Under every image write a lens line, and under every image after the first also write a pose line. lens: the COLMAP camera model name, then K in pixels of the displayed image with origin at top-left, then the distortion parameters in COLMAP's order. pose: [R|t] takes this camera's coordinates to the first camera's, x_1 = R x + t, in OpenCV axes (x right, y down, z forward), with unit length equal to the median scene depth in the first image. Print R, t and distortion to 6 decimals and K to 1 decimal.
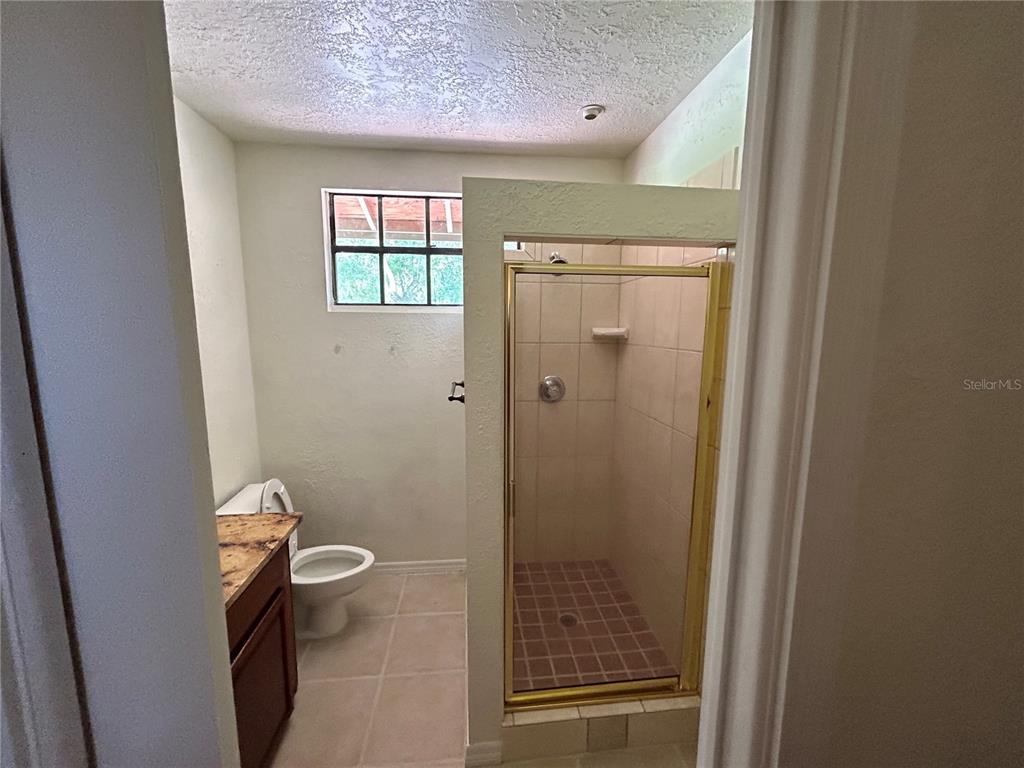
lens RADIAL K [[412.6, 0, 512.0], [0, 412.6, 384.0], [0, 0, 1]] dist [-0.001567, -0.000267]
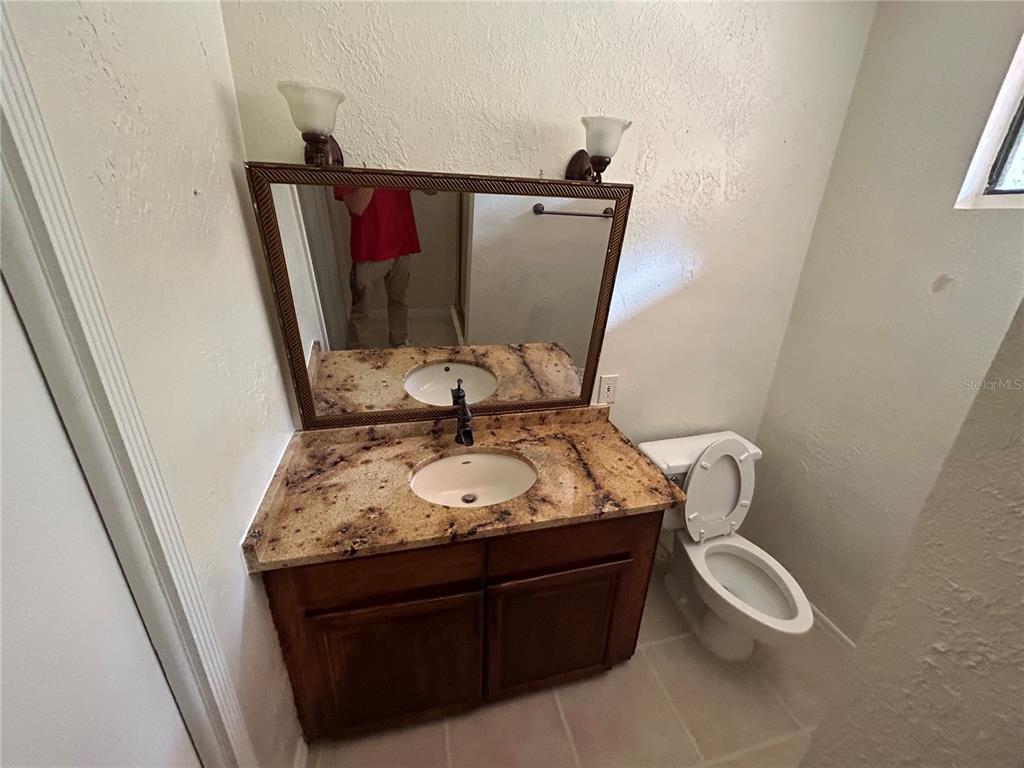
lens RADIAL K [[412.6, 0, 512.0], [0, 412.6, 384.0], [0, 0, 1]] dist [-0.001567, -0.000267]
pose [[0.138003, 0.368139, -0.919472, 0.051779], [-0.170687, 0.923305, 0.344056, -0.078715], [0.975613, 0.109461, 0.190256, 0.554635]]
